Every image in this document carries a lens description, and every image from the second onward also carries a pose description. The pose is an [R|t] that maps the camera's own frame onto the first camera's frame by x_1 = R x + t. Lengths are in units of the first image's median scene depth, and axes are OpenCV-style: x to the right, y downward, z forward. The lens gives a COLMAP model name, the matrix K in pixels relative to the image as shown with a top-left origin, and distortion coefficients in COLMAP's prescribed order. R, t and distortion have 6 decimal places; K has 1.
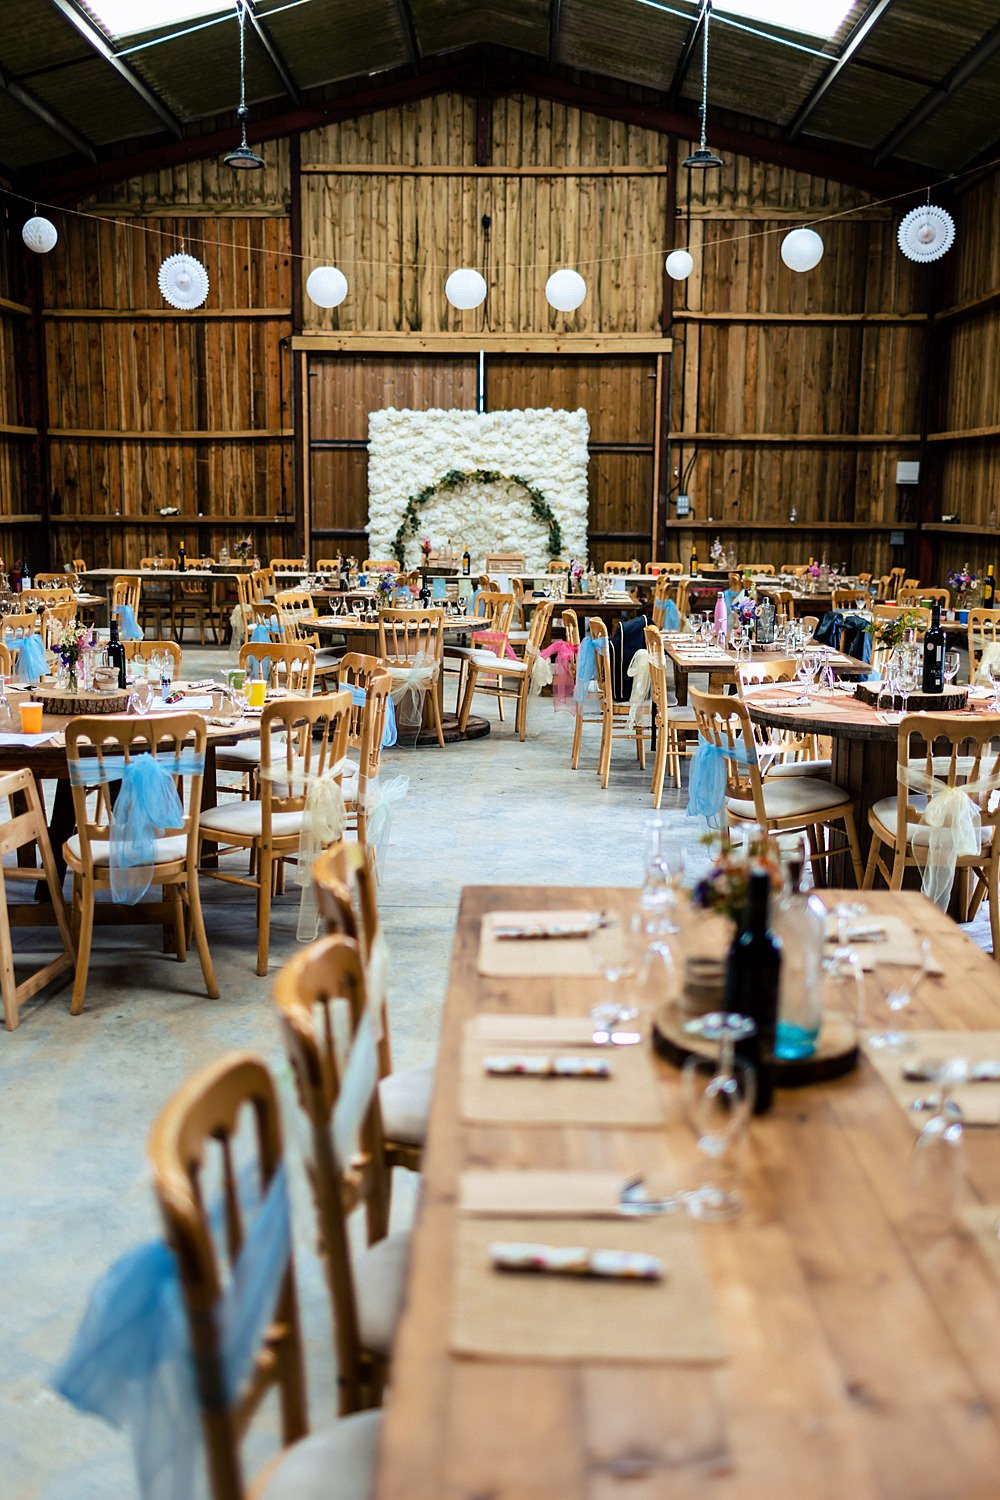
lens RADIAL K [[1495.5, 0, 500.0], [0, 1495.5, 750.0], [0, 0, 1]] dist [0.015208, -0.001465]
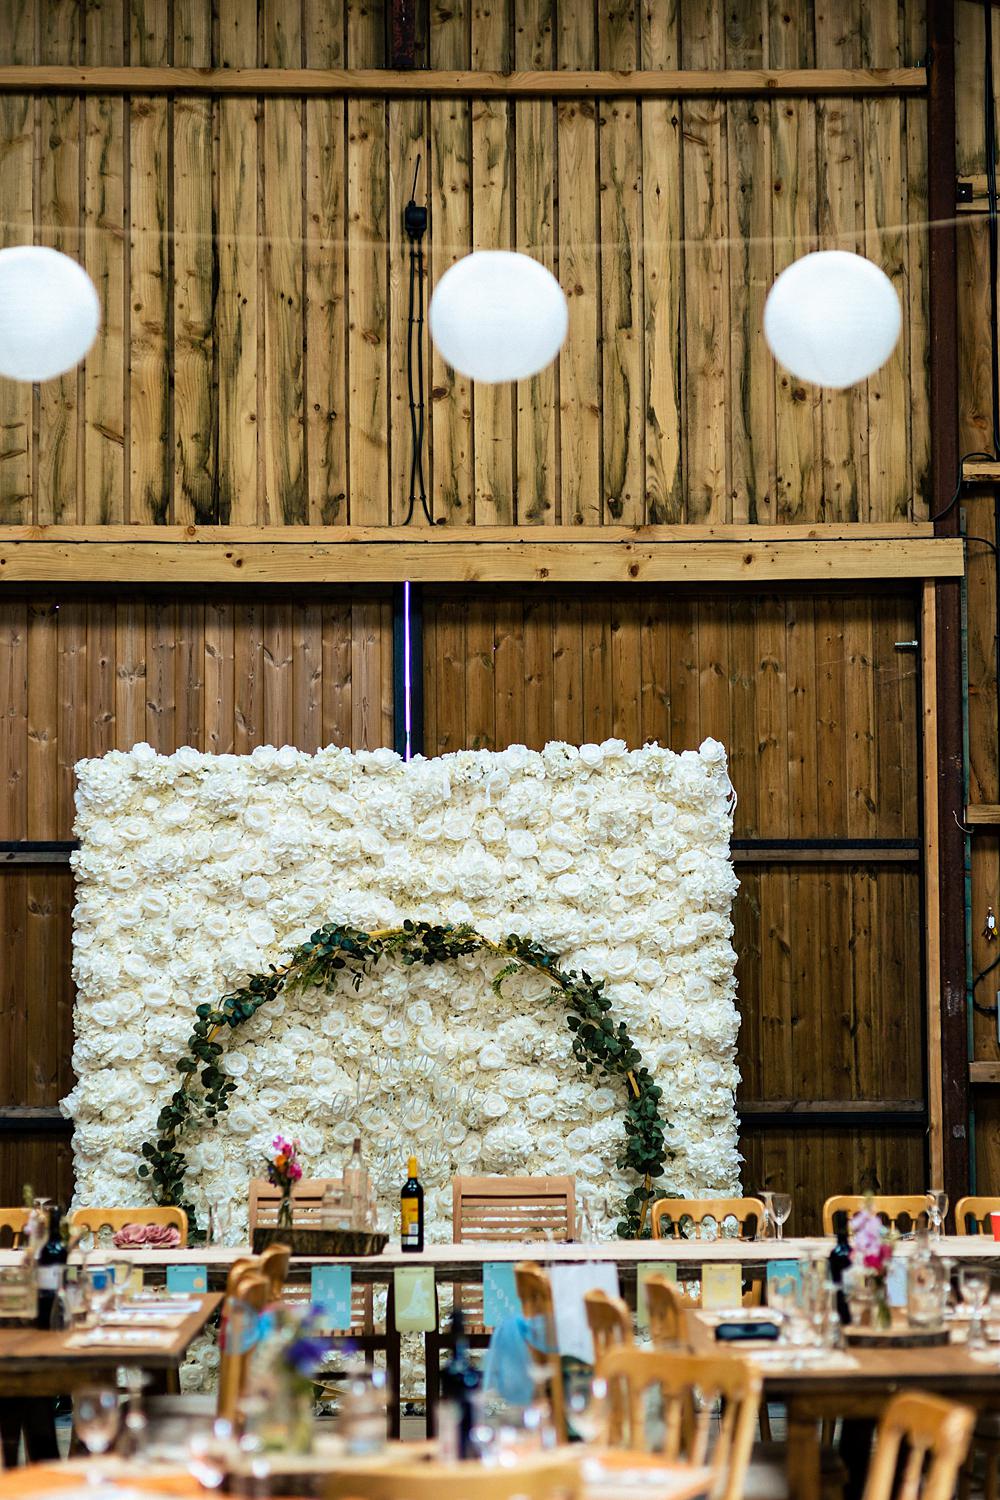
lens RADIAL K [[3714.5, 0, 500.0], [0, 3714.5, 750.0], [0, 0, 1]] dist [-0.029919, 0.322771]
pose [[0.998014, -0.012433, 0.061747, -0.044089], [0.026469, 0.972349, -0.232029, -0.033278], [-0.057155, 0.233203, 0.970747, 0.192169]]
